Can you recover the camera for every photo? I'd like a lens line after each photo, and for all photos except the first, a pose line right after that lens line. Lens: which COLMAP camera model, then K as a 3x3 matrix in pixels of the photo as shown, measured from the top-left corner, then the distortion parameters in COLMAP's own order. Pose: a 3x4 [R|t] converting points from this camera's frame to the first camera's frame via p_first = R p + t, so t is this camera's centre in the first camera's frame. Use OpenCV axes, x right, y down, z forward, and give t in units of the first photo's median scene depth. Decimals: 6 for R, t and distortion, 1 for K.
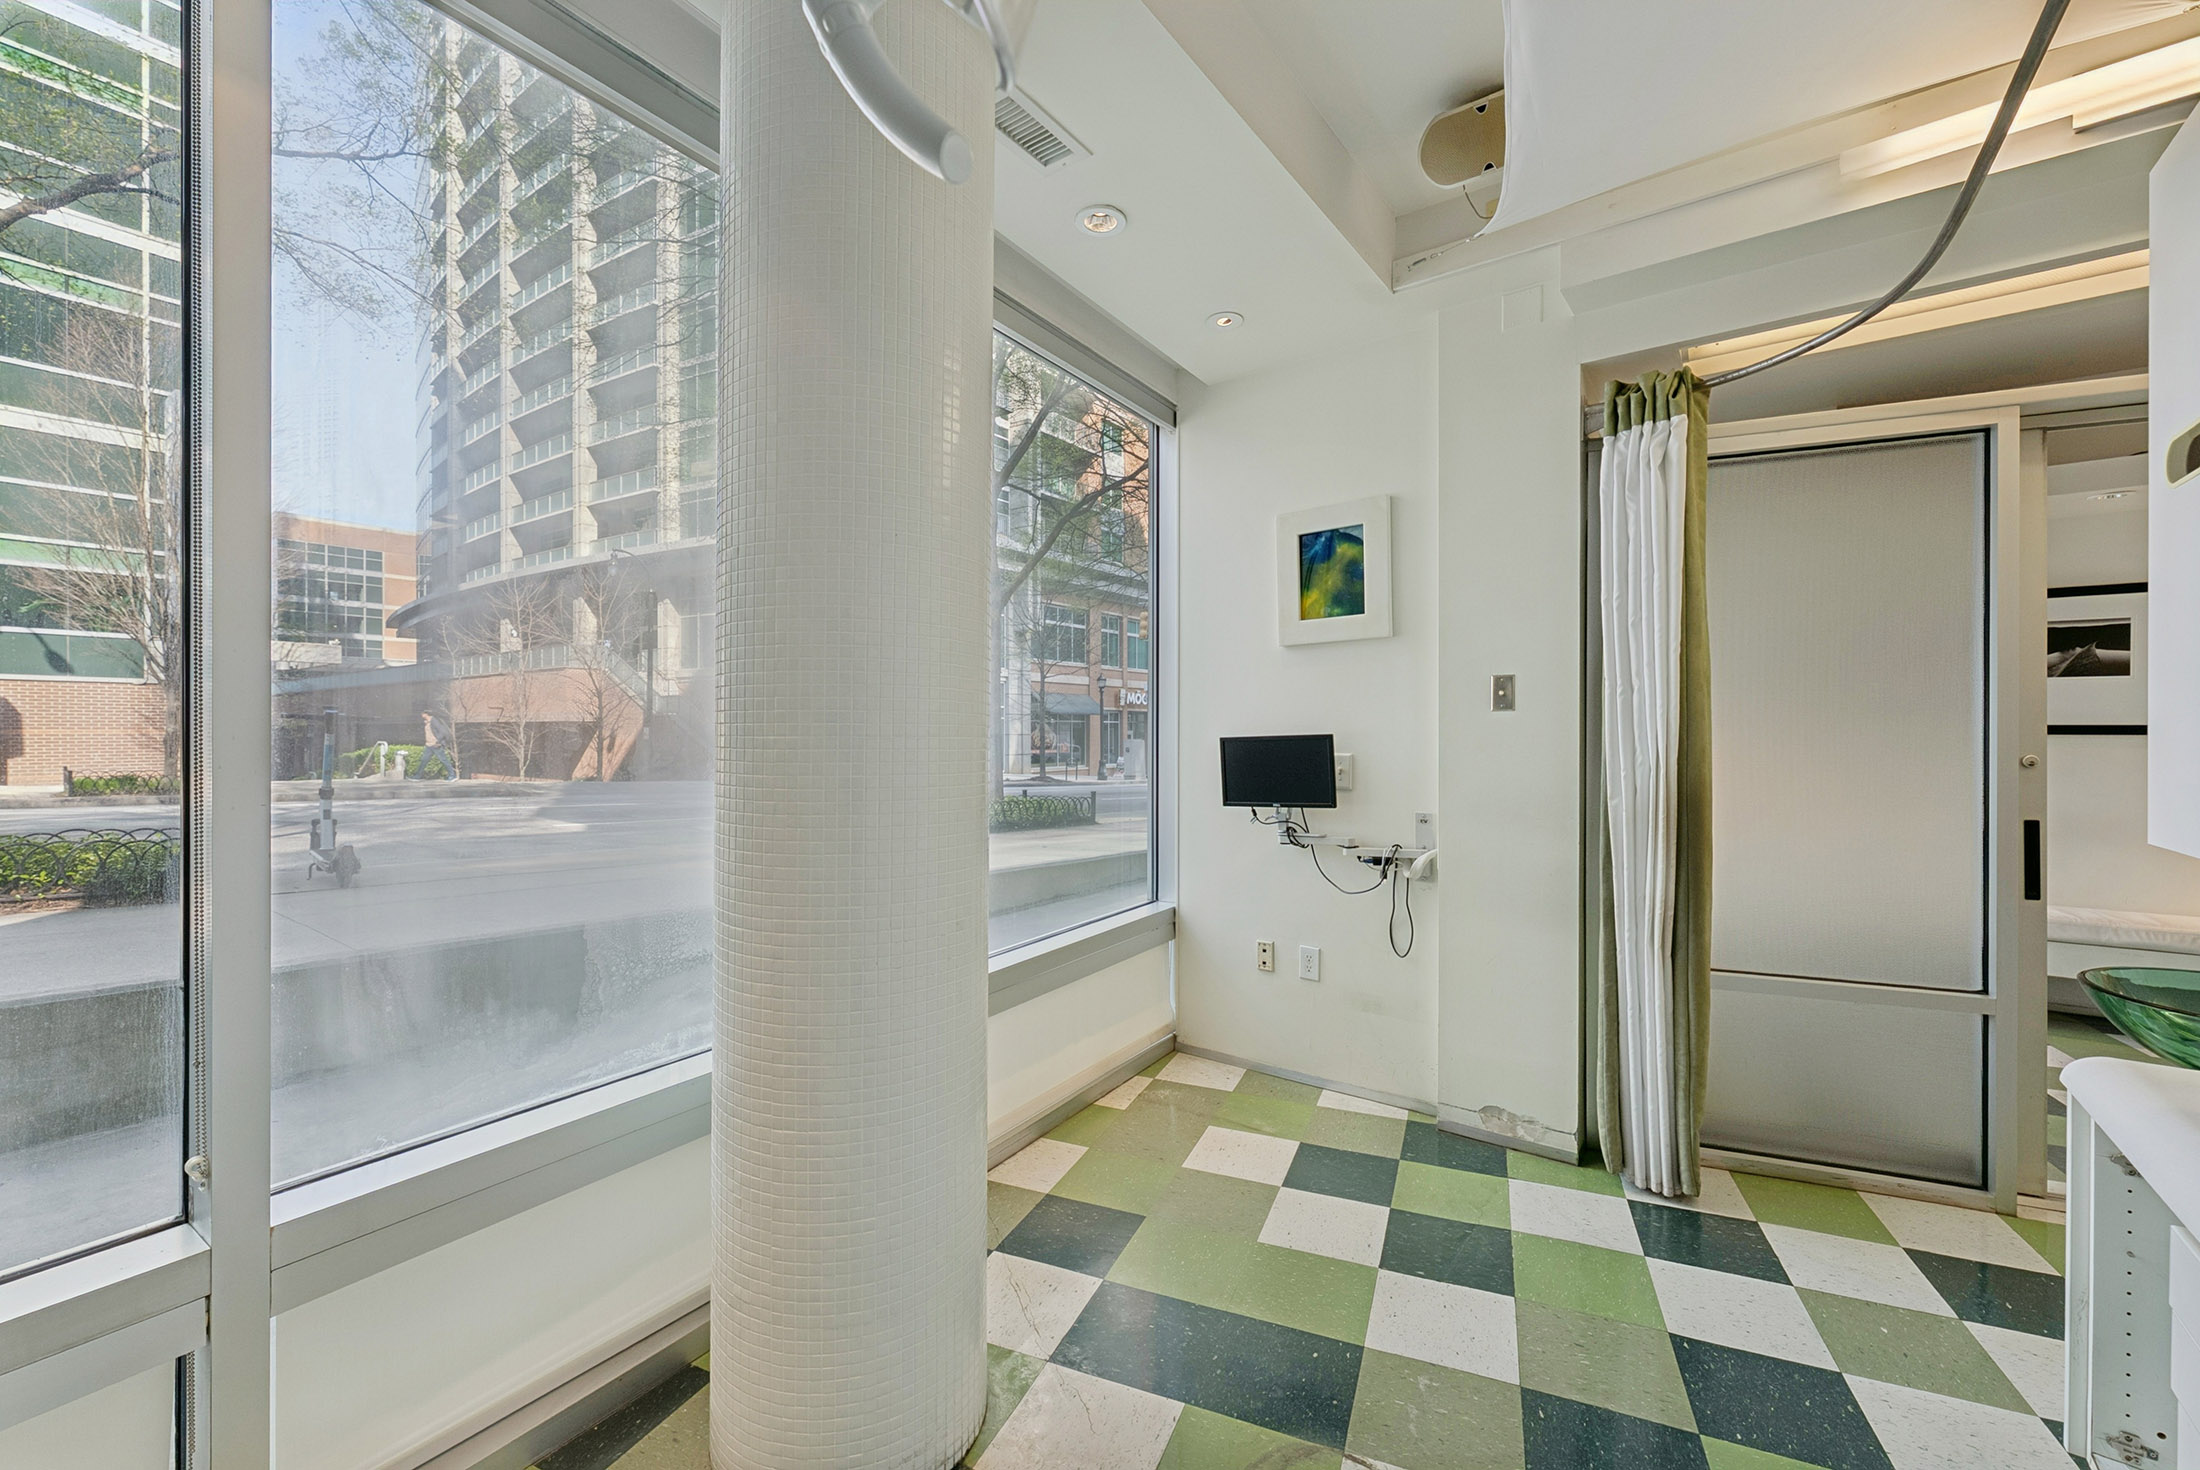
lens RADIAL K [[903.3, 0, 1099.5], [0, 903.3, 728.7], [0, 0, 1]] dist [0.000316, -0.000615]
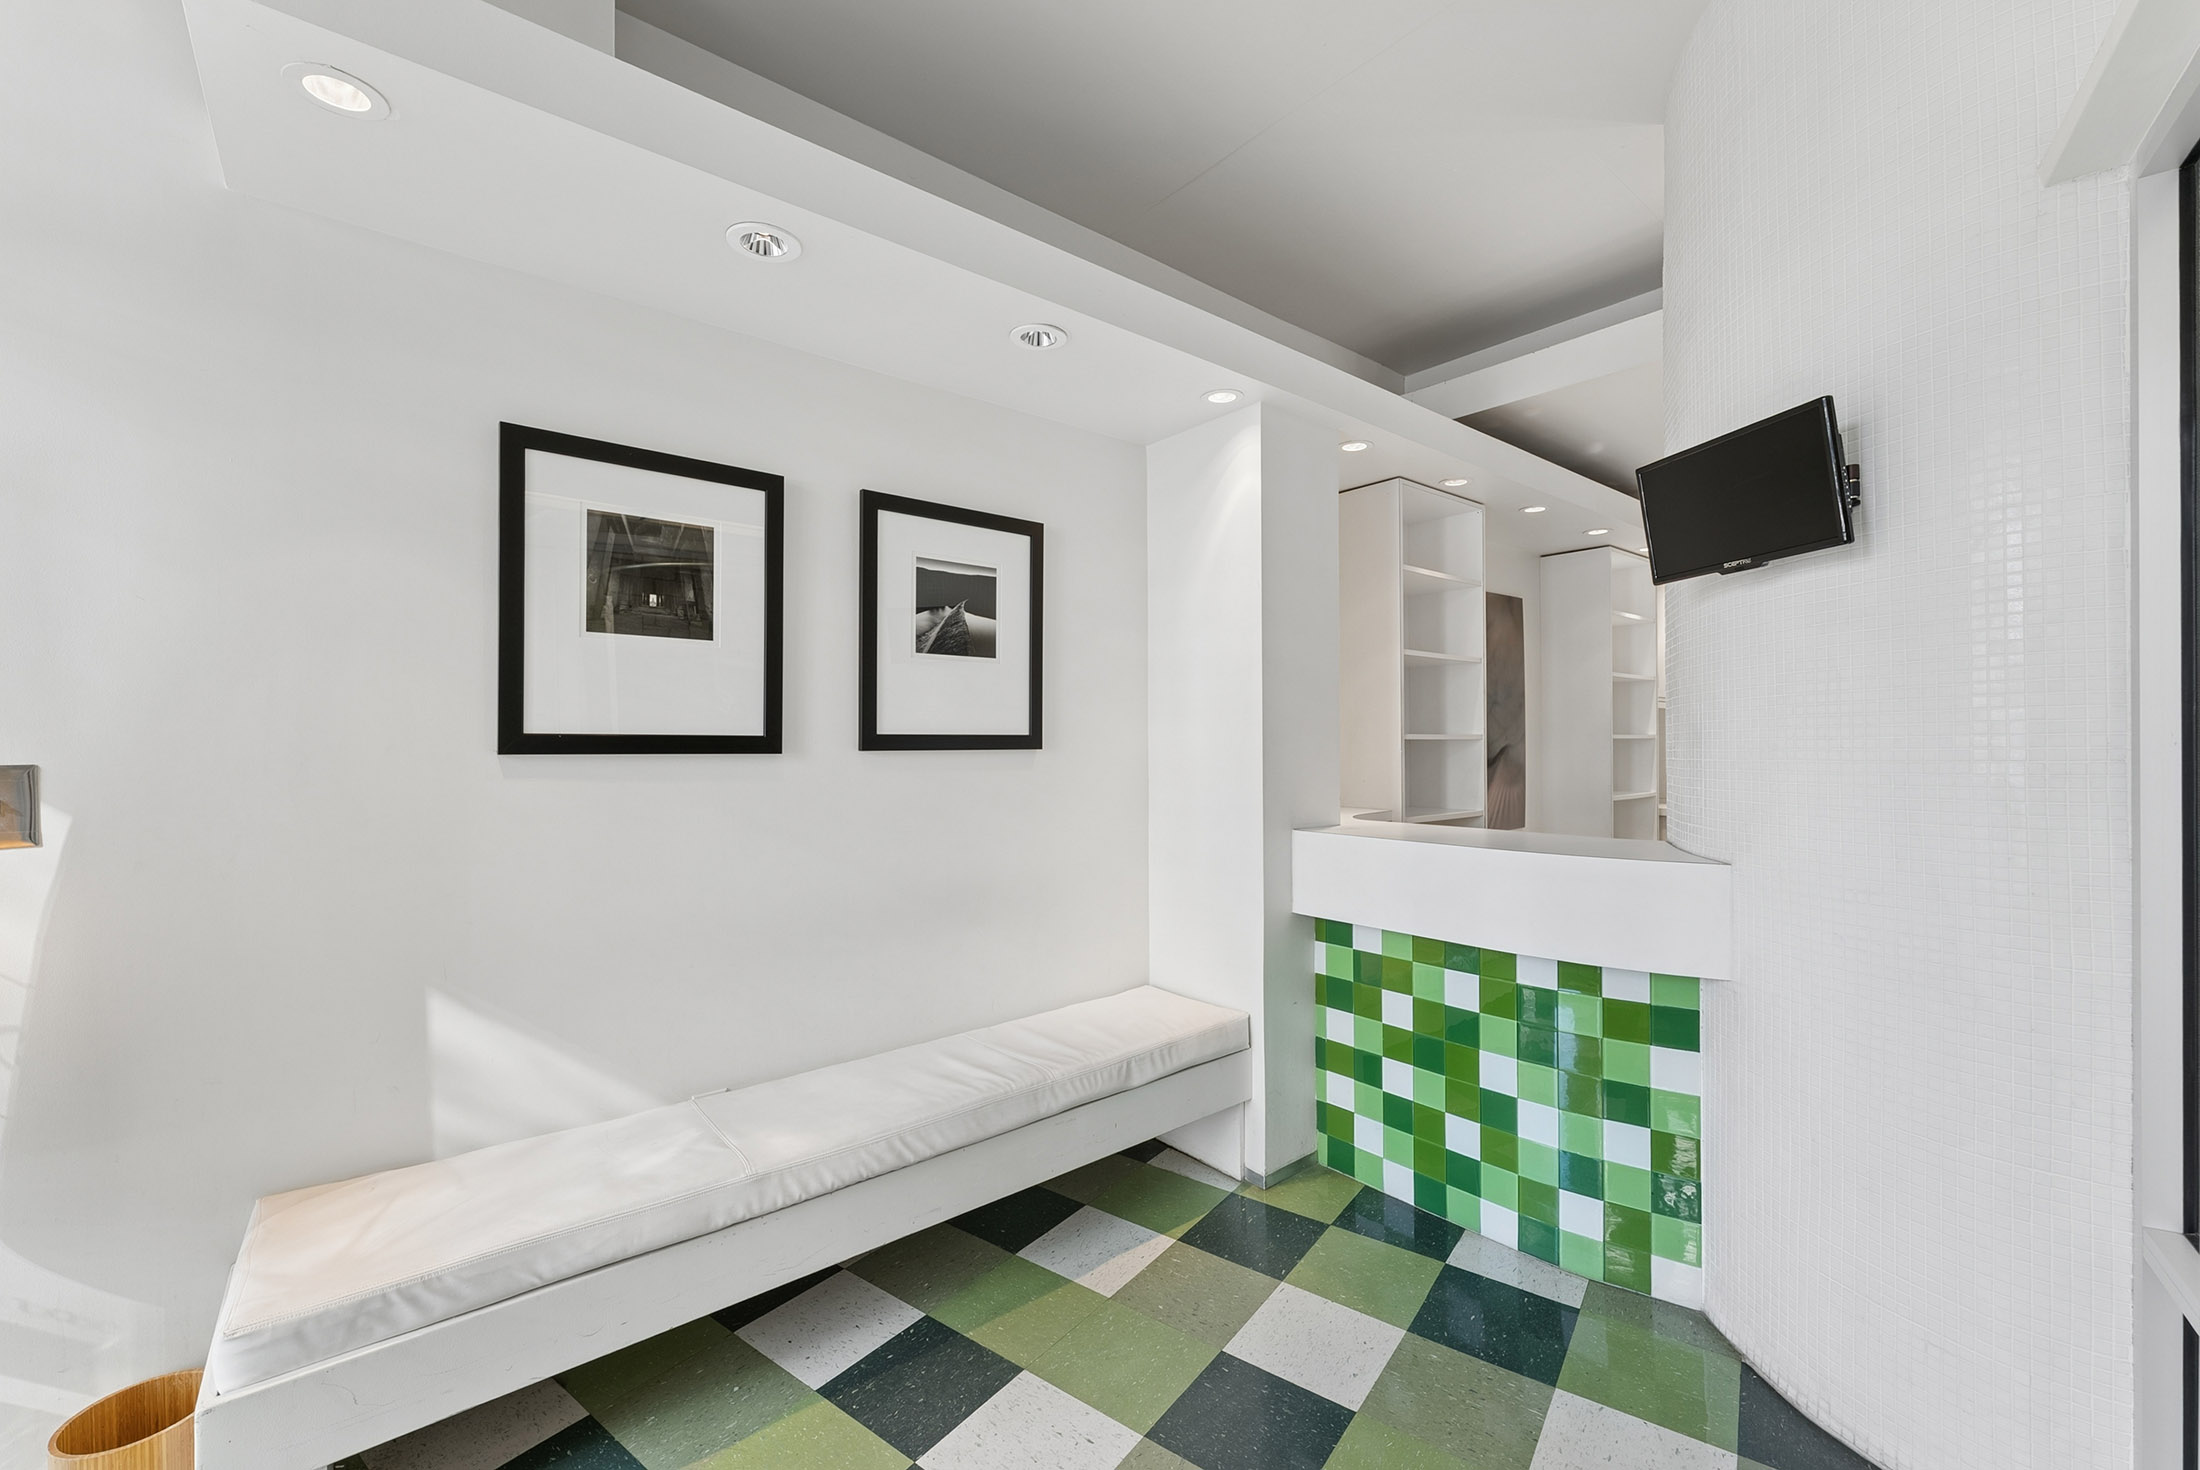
lens RADIAL K [[903.3, 0, 1099.4], [0, 903.3, 739.1], [0, 0, 1]] dist [0.000316, -0.000615]
pose [[0.228071, -0.001005, 0.973644, 0.080994], [0.001900, 0.999998, 0.000587, -0.000200], [-0.973643, 0.001716, 0.228073, 0.119831]]
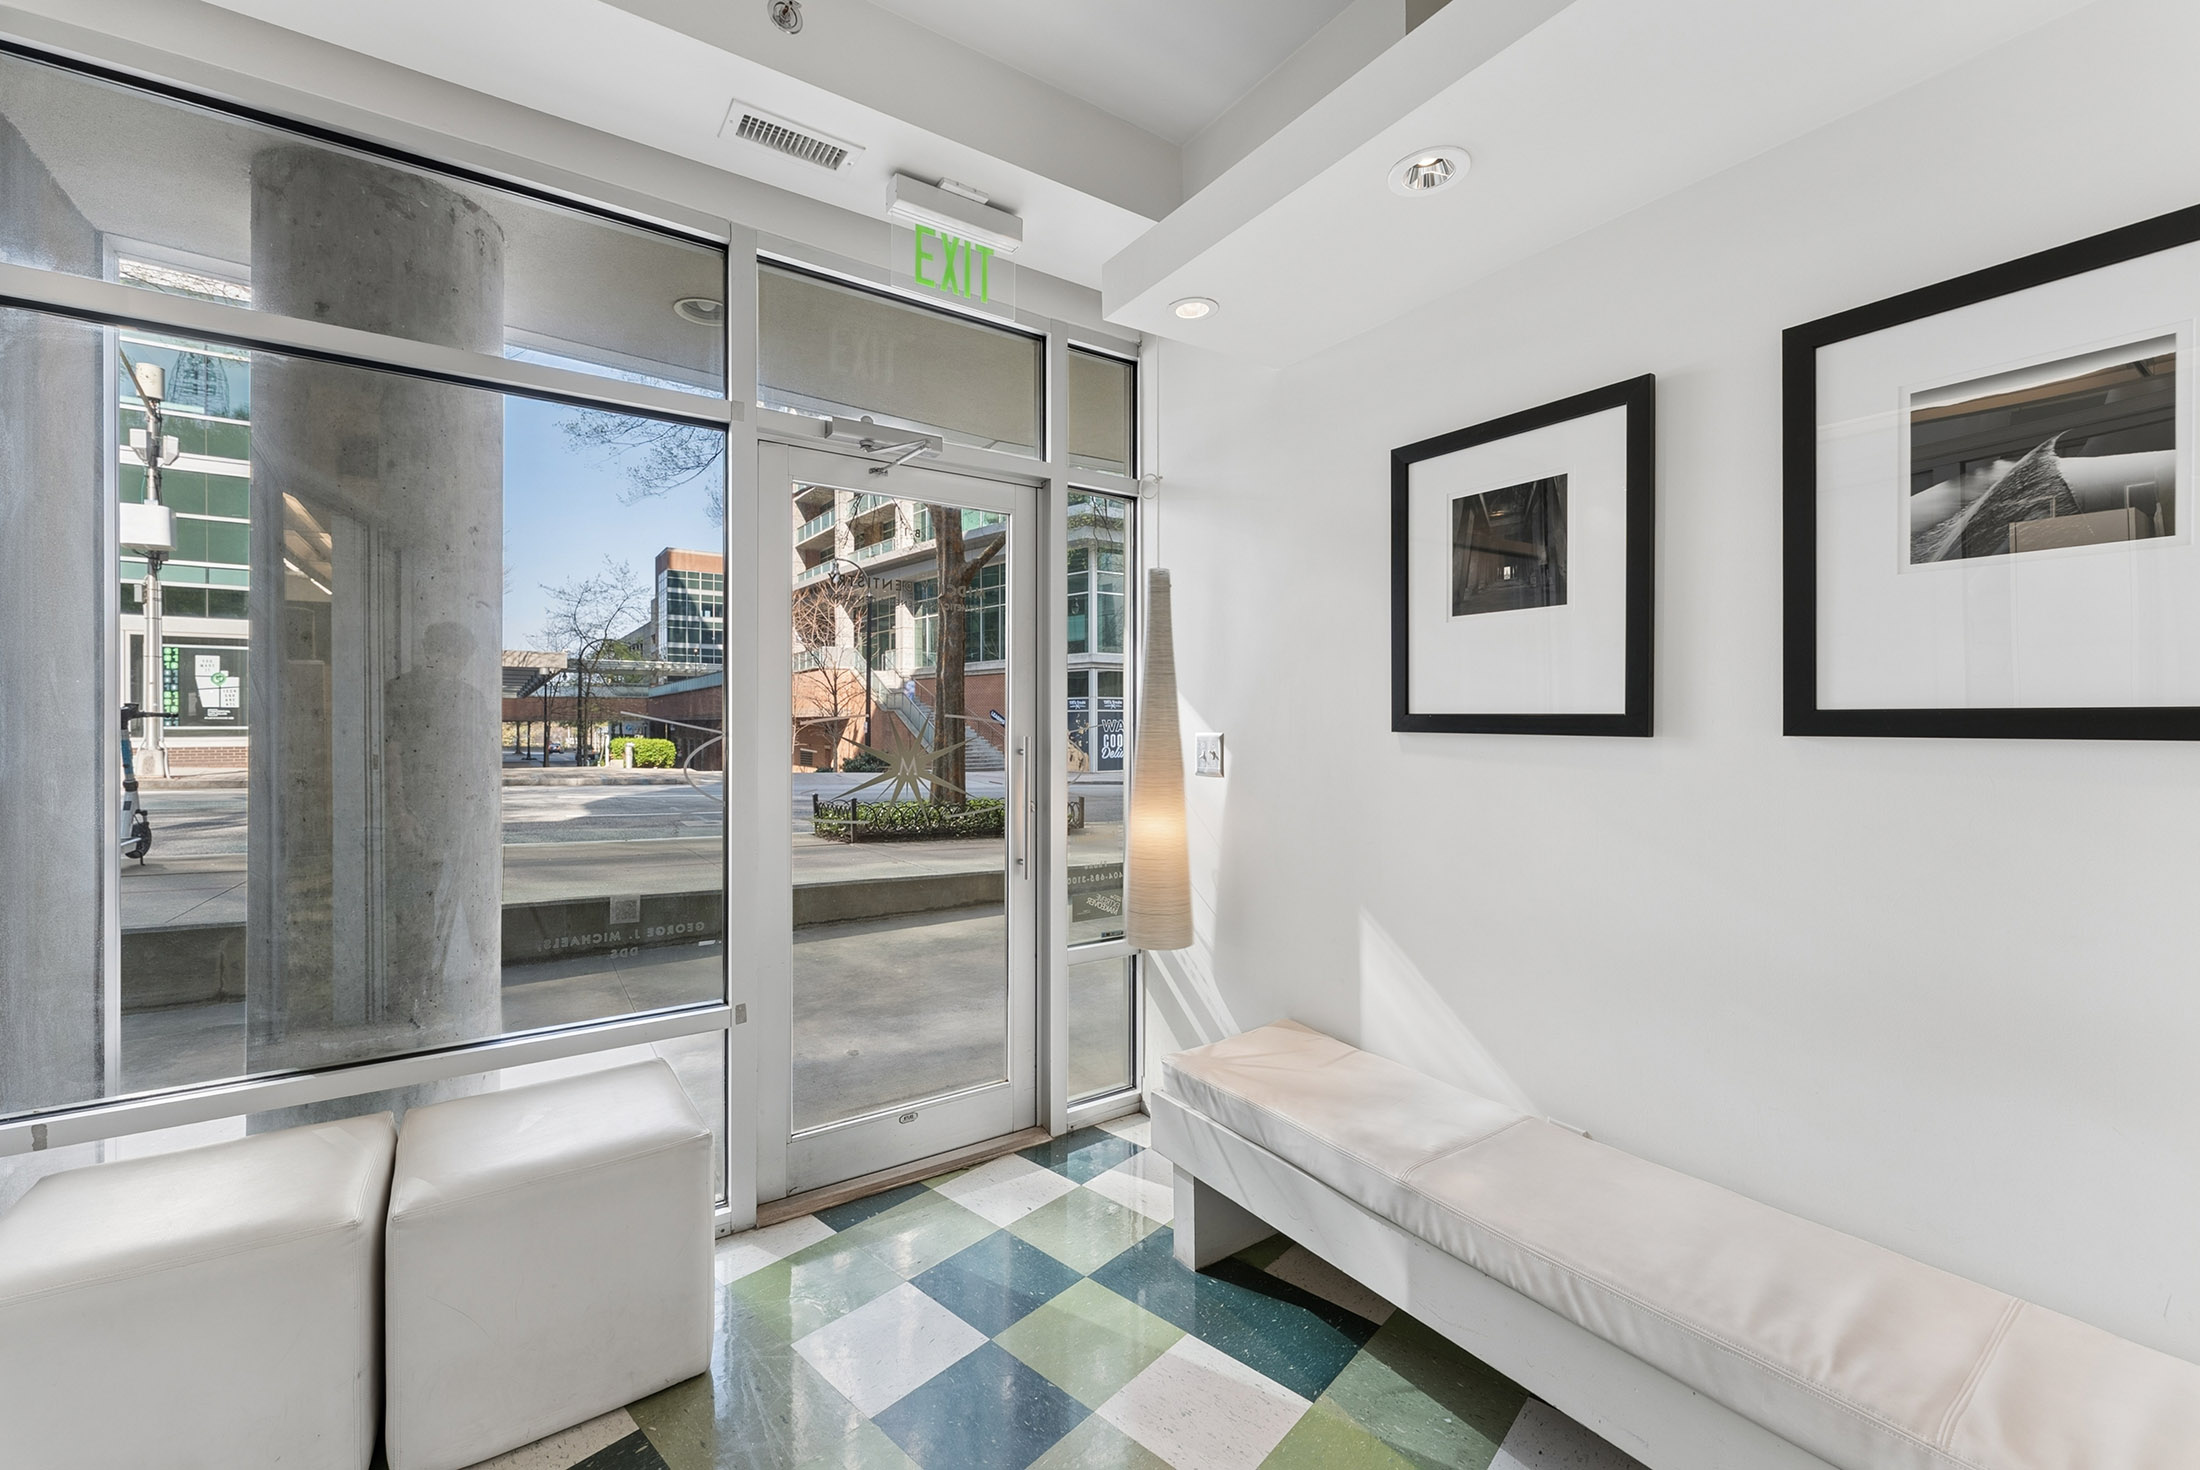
lens RADIAL K [[903.3, 0, 1103.6], [0, 903.3, 728.1], [0, 0, 1]] dist [0.000316, -0.000615]
pose [[0.945112, -0.000286, -0.326747, 0.140134], [0.002164, 0.999983, 0.005384, 0.000072], [0.326740, -0.005795, 0.945097, 0.094408]]
